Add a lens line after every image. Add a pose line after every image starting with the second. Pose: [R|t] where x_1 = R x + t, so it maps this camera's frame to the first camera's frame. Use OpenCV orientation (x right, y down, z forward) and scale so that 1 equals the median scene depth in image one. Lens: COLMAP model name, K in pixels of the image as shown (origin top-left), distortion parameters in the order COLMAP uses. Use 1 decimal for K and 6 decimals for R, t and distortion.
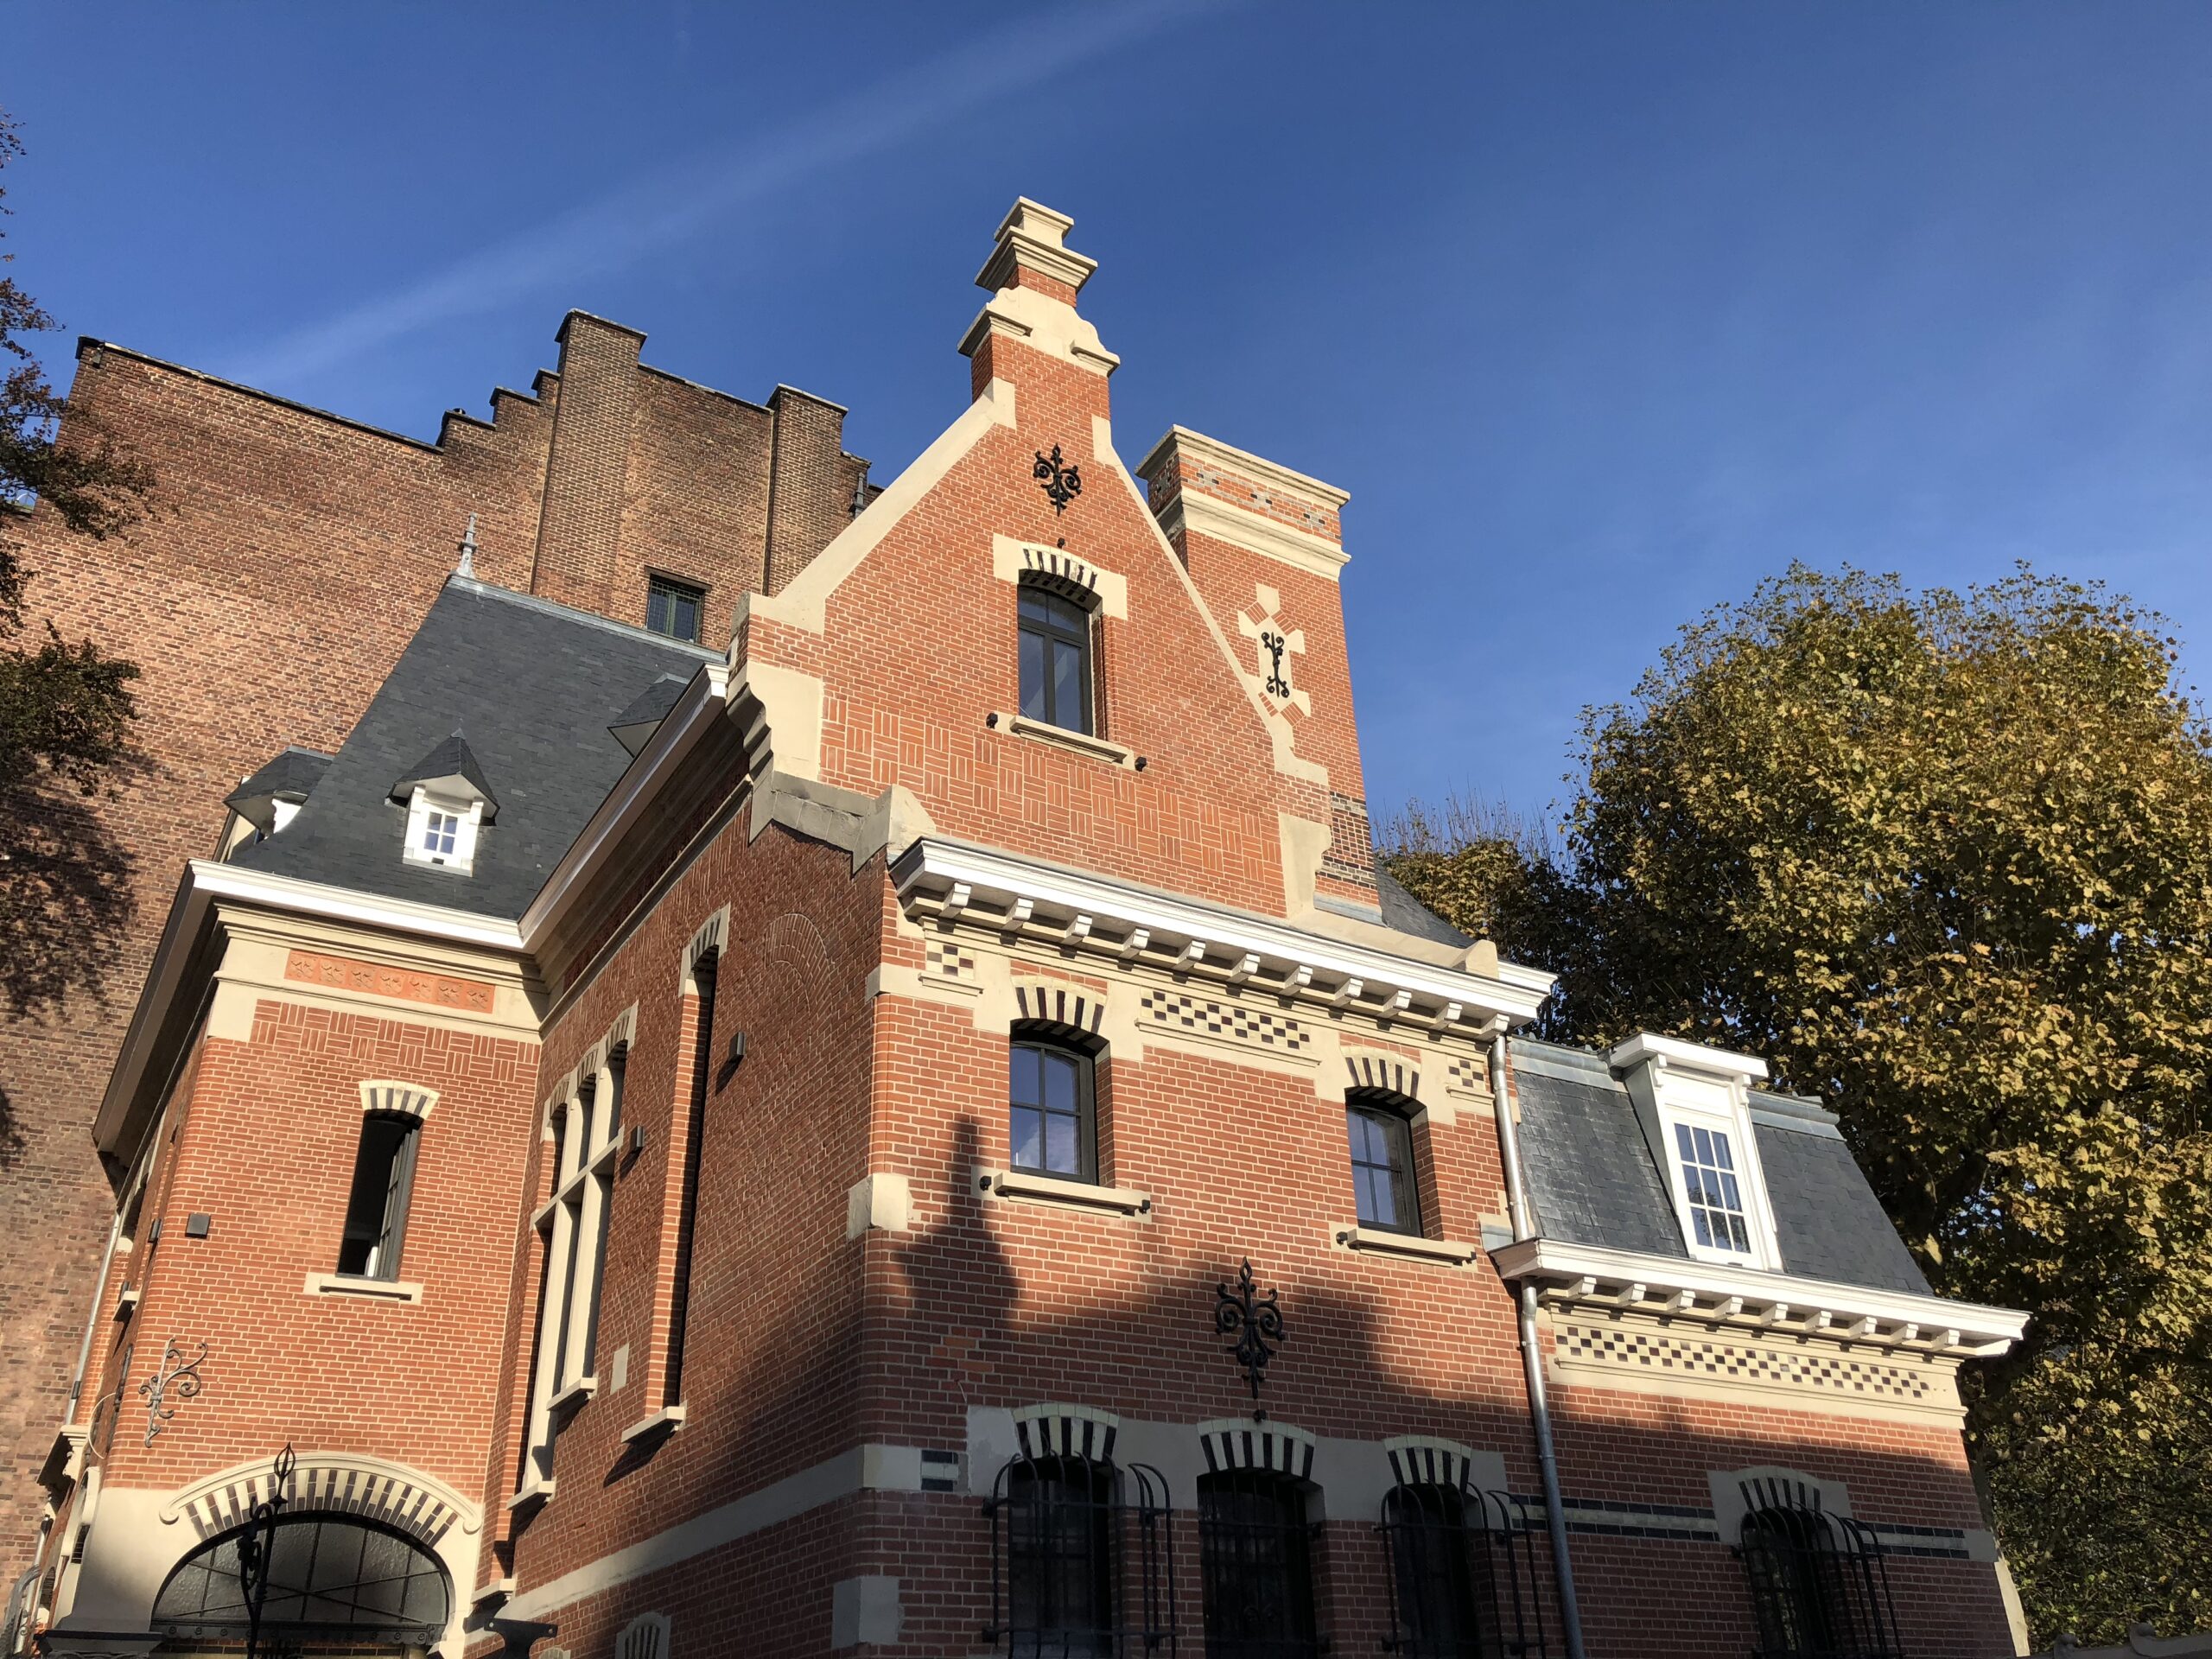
lens RADIAL K [[1815.3, 0, 1096.8], [0, 1815.3, 800.0], [0, 0, 1]] dist [0.005405, 0.003777]
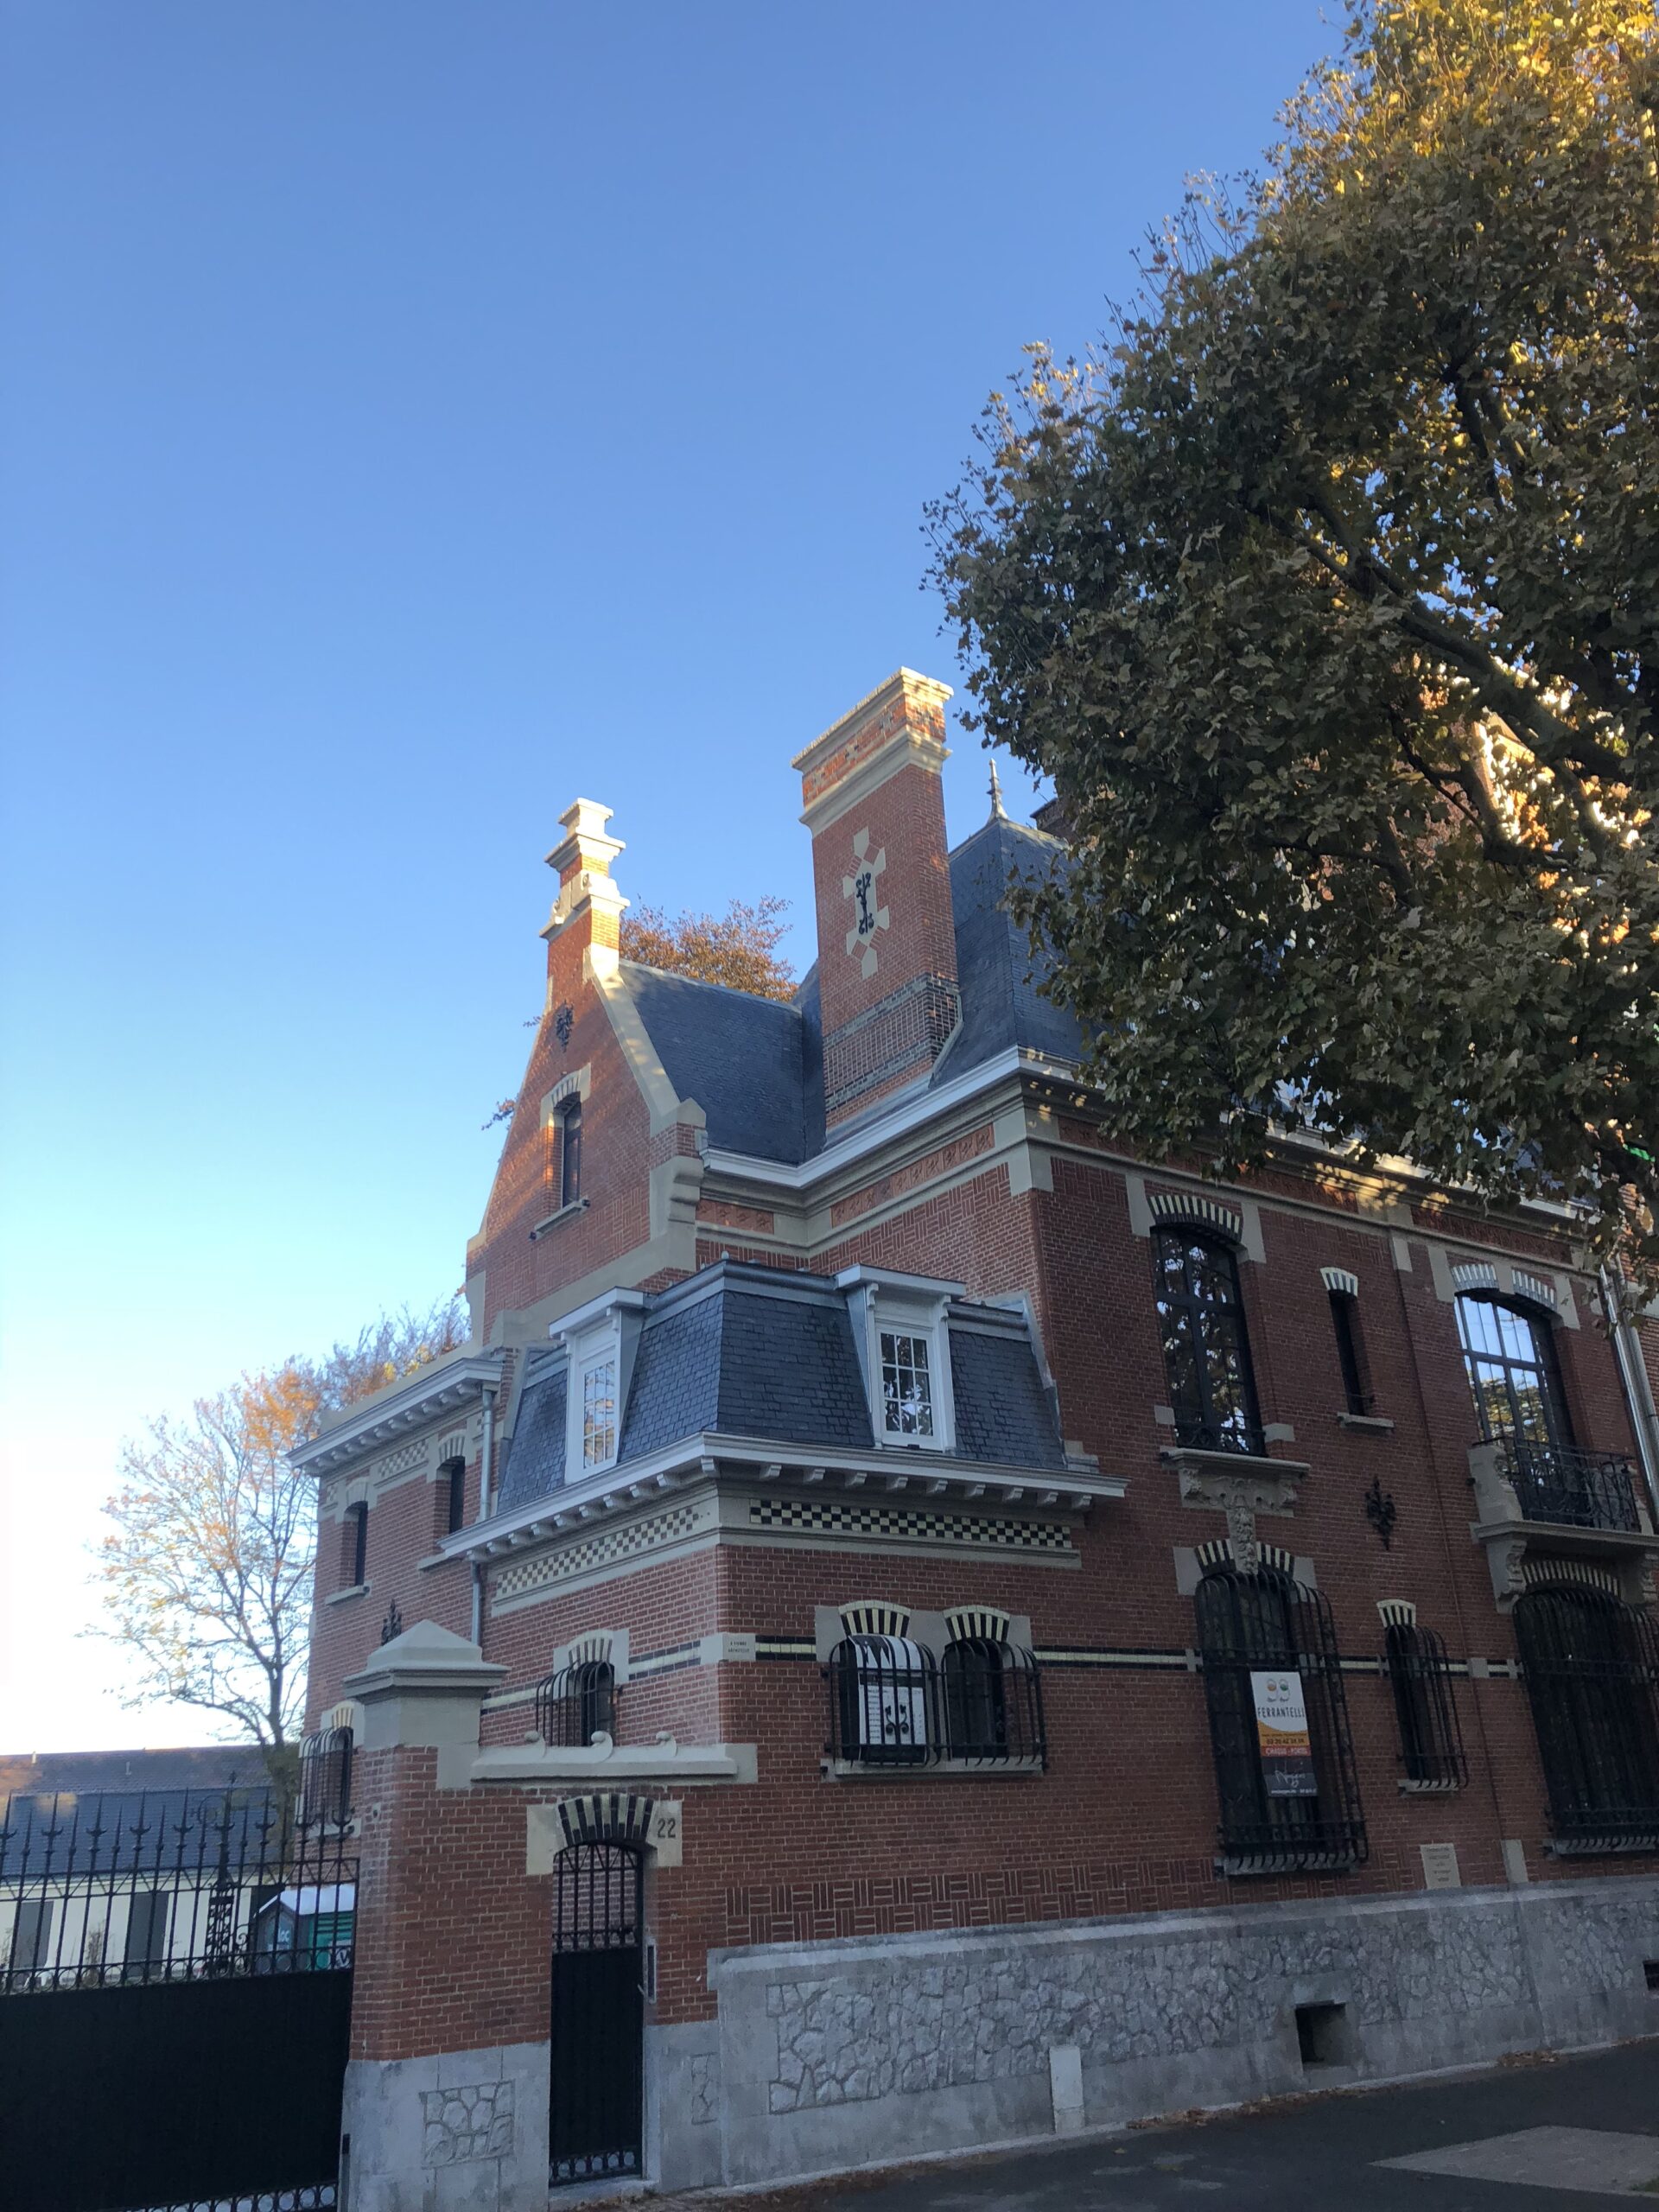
lens RADIAL K [[1815.3, 0, 863.4], [0, 1815.3, 1044.8], [0, 0, 1]] dist [0.005405, 0.003777]
pose [[0.116749, -0.398412, -0.909746, 1.649298], [0.544436, 0.791785, -0.276884, 0.468238], [0.830638, -0.462973, 0.309350, 0.886517]]
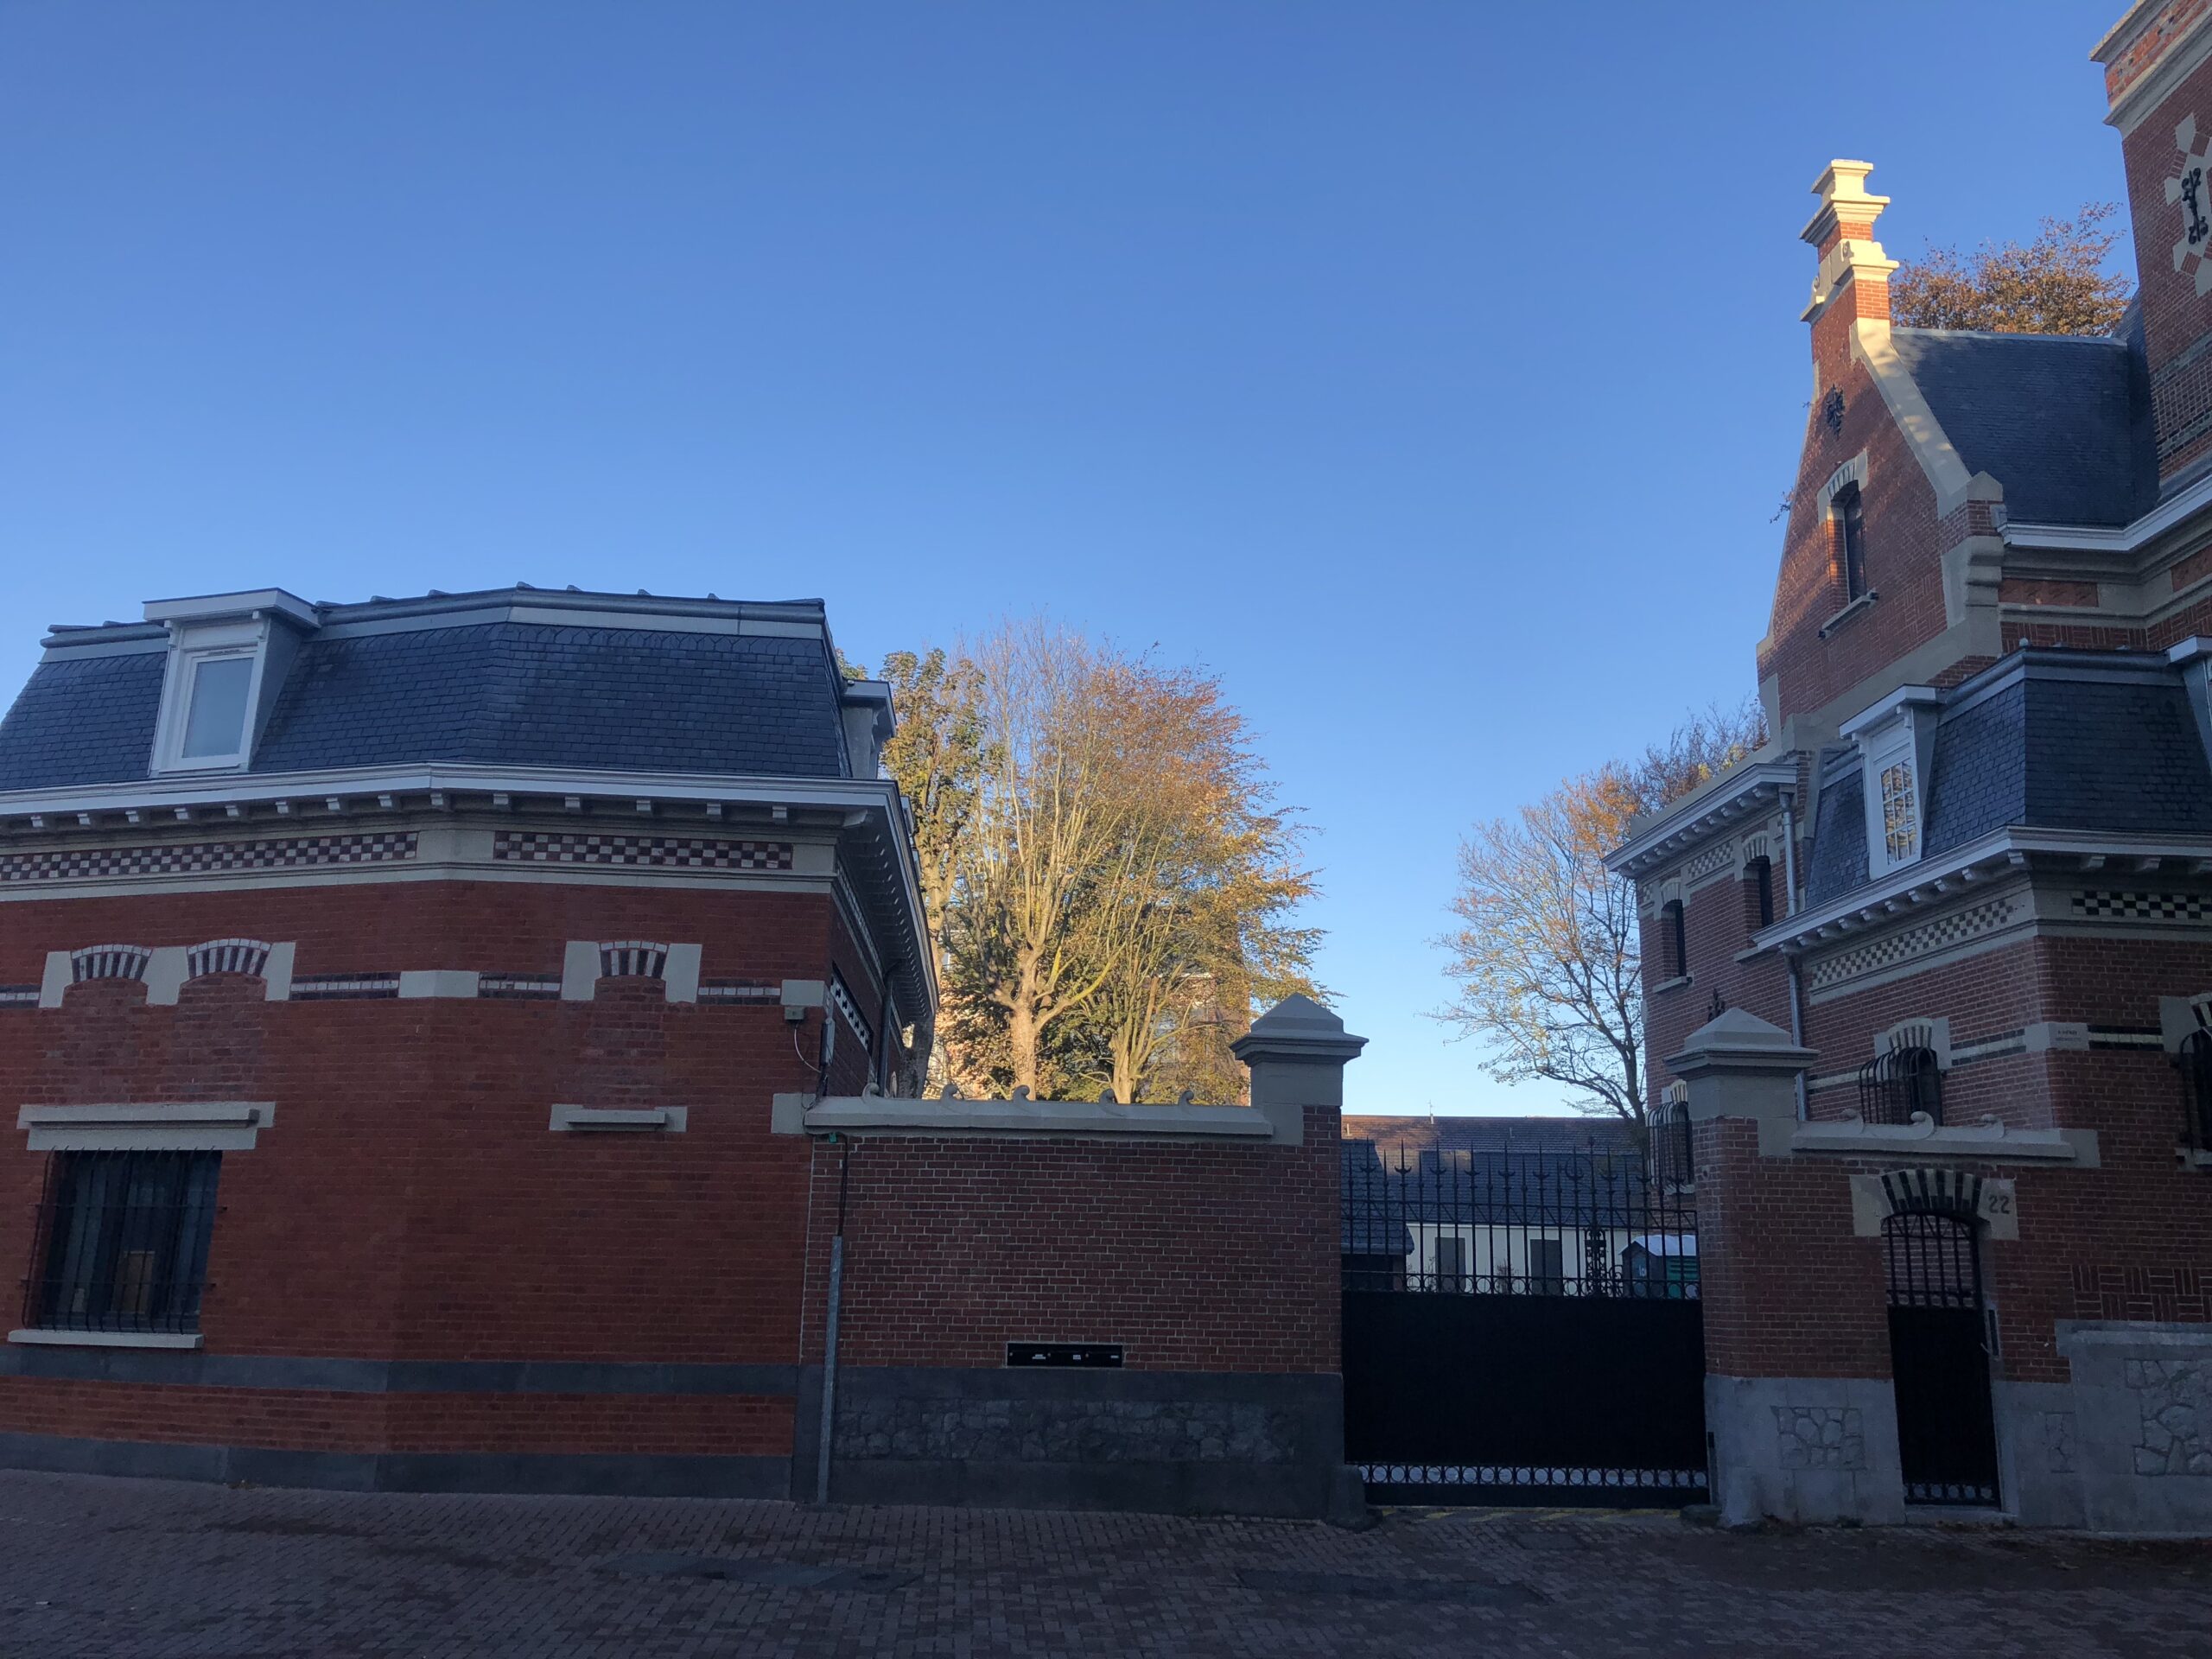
lens RADIAL K [[1836.7, 0, 1101.2], [0, 1836.7, 798.5], [0, 0, 1]] dist [0.015132, 0.014120]
pose [[-0.442767, -0.205493, -0.872772, 1.740975], [0.438546, 0.799380, -0.410693, 0.497620], [0.782071, -0.564592, -0.263820, 0.915206]]
